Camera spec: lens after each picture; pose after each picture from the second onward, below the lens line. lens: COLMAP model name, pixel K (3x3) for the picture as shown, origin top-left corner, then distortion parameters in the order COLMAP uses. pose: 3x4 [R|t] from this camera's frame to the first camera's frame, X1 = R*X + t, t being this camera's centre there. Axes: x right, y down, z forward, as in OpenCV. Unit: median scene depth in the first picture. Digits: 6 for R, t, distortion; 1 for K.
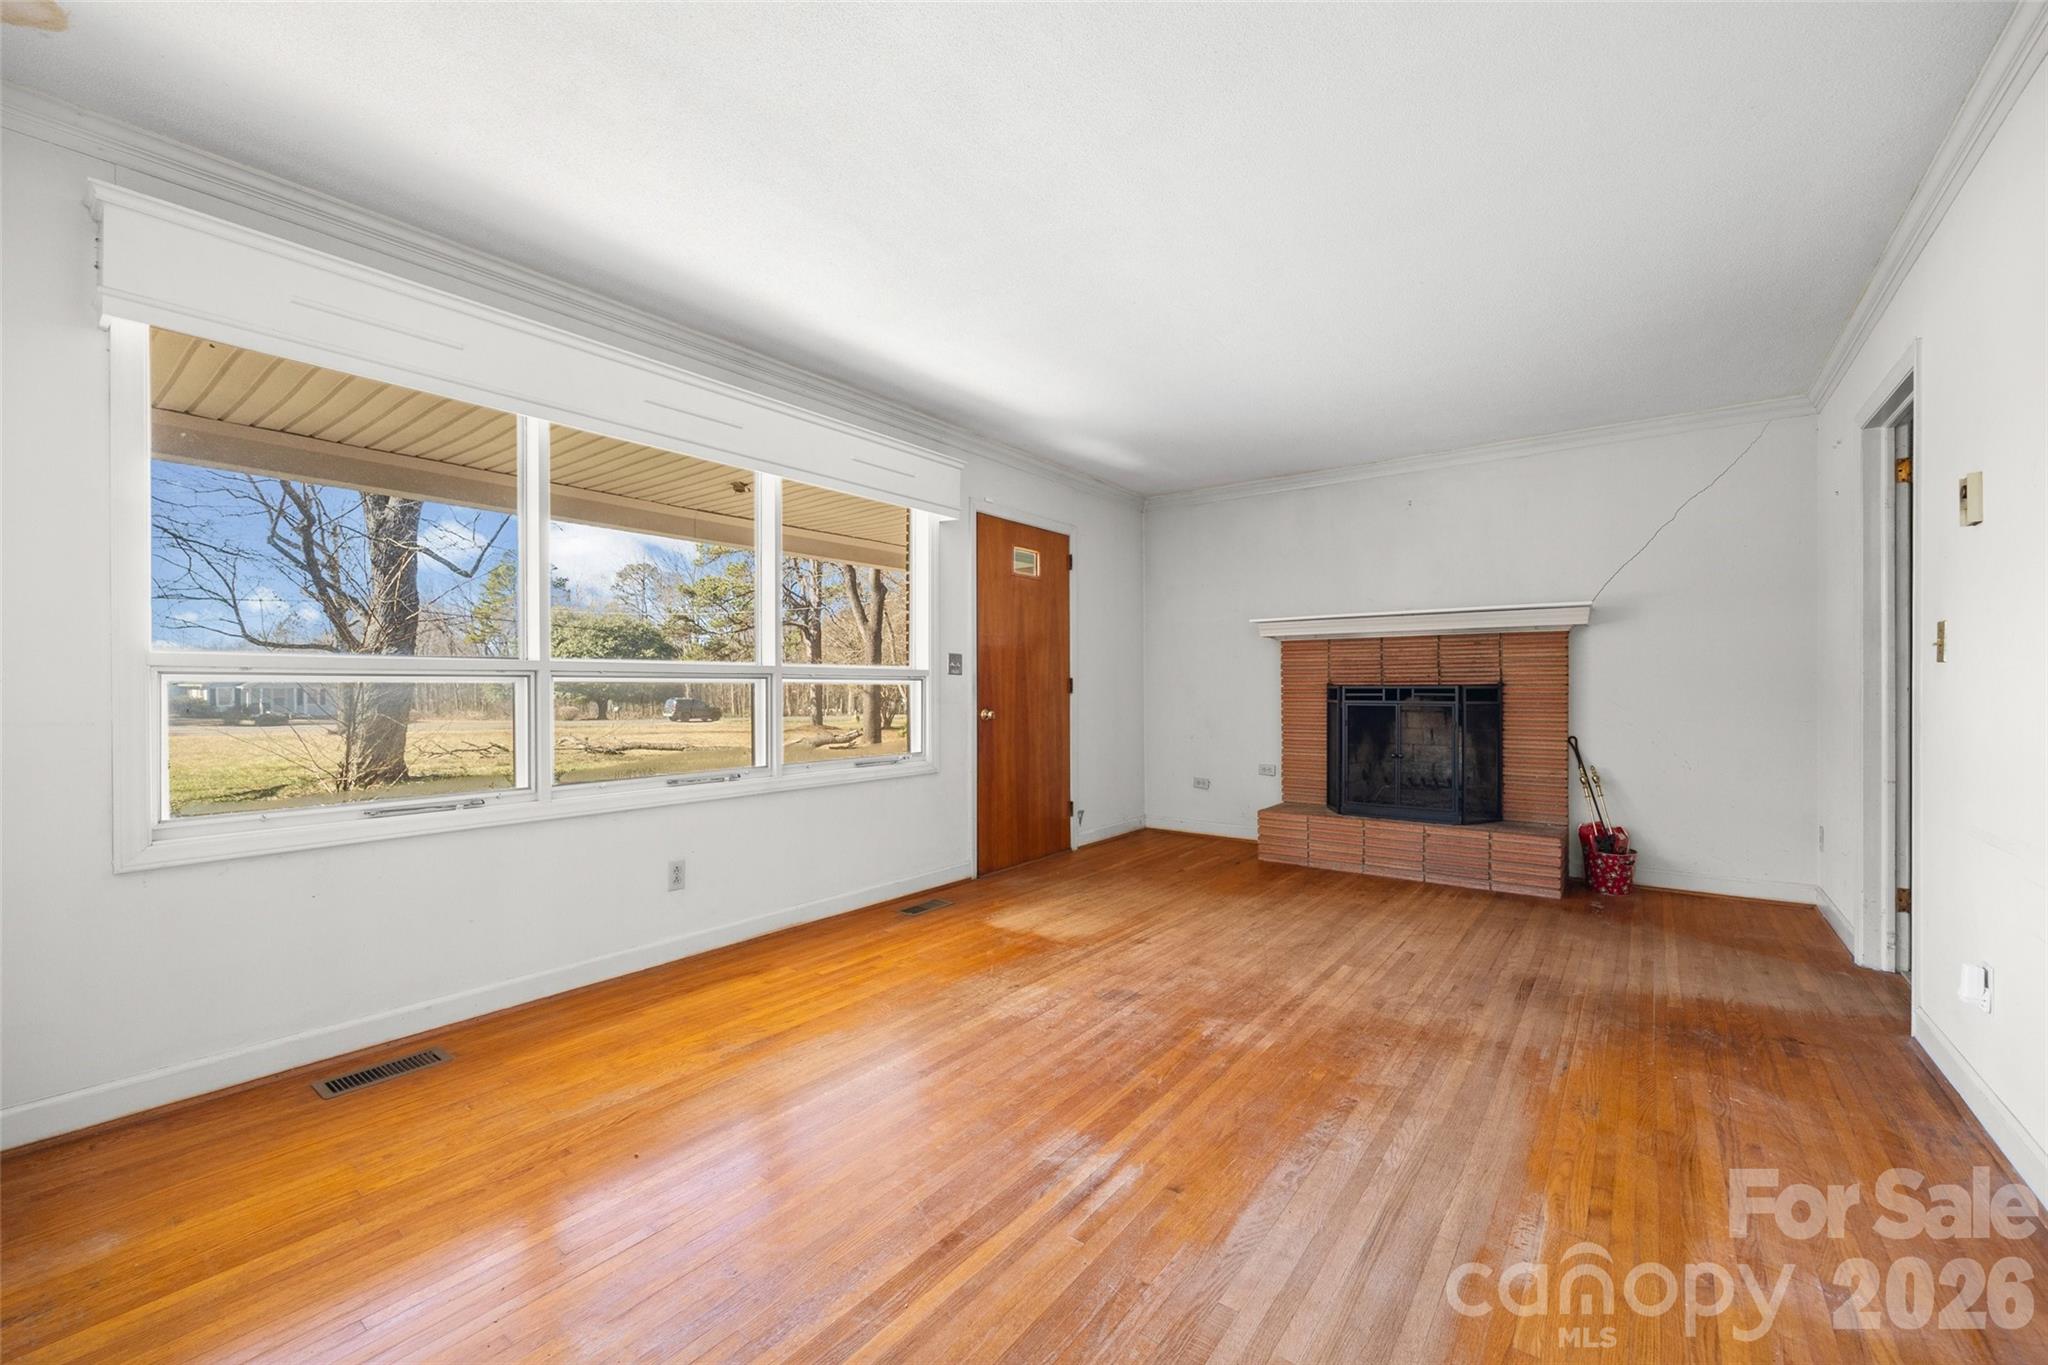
lens RADIAL K [[823.7, 0, 1019.1], [0, 823.7, 683.5], [0, 0, 1]] dist [-0.001269, -0.000041]
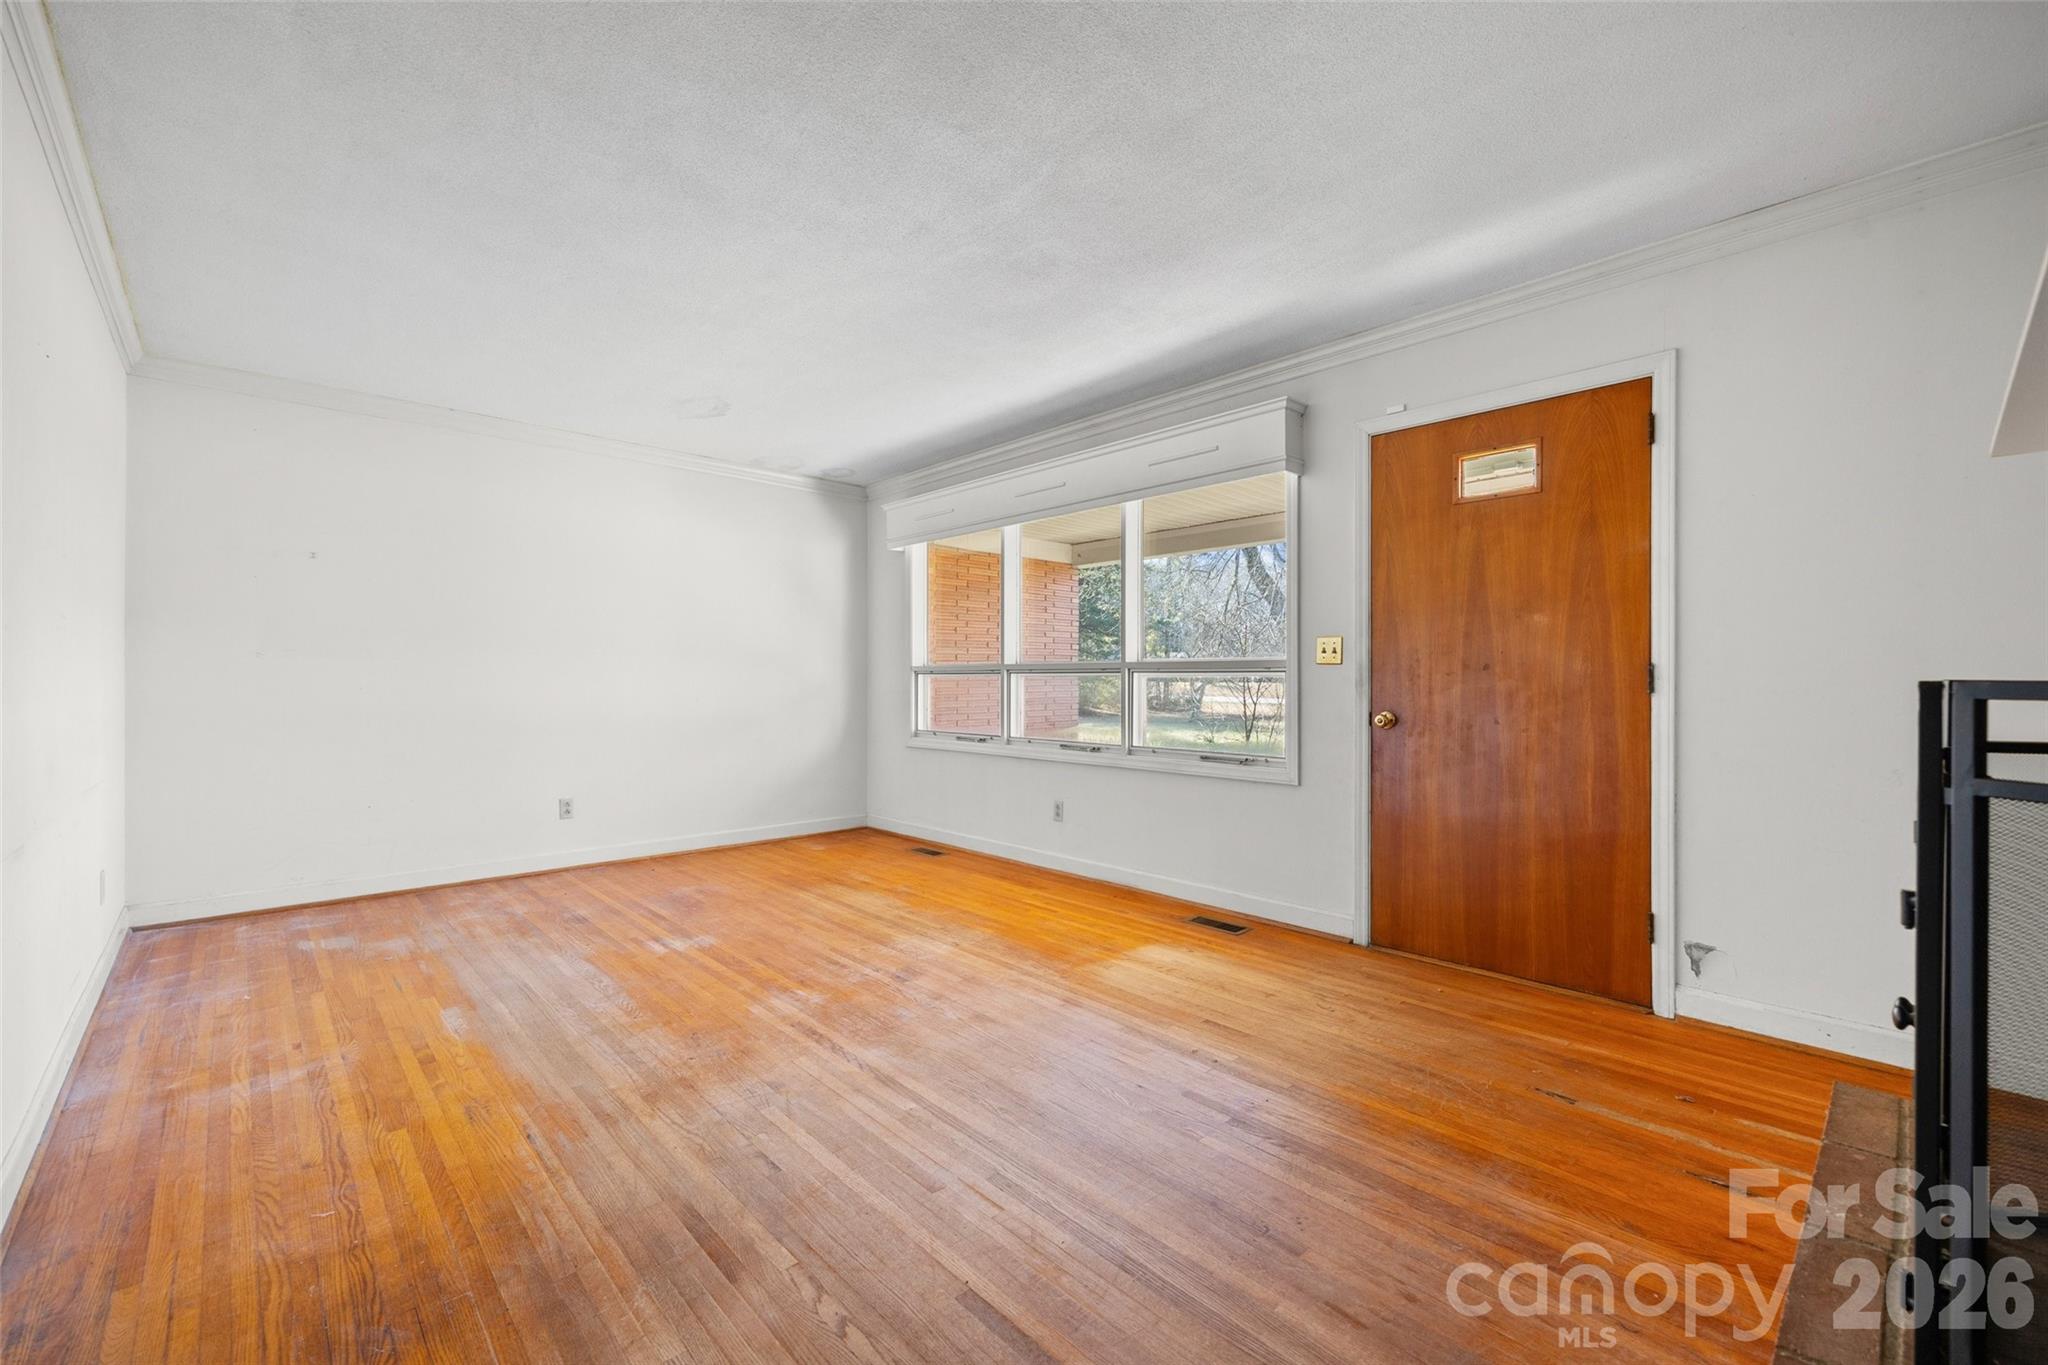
lens RADIAL K [[823.7, 0, 1021.7], [0, 823.7, 682.7], [0, 0, 1]] dist [-0.001269, -0.000041]
pose [[-0.154700, 0.005980, -0.987943, 1.182614], [0.001430, 0.999982, 0.005828, 0.001633], [0.987960, -0.000511, -0.154706, 1.363279]]
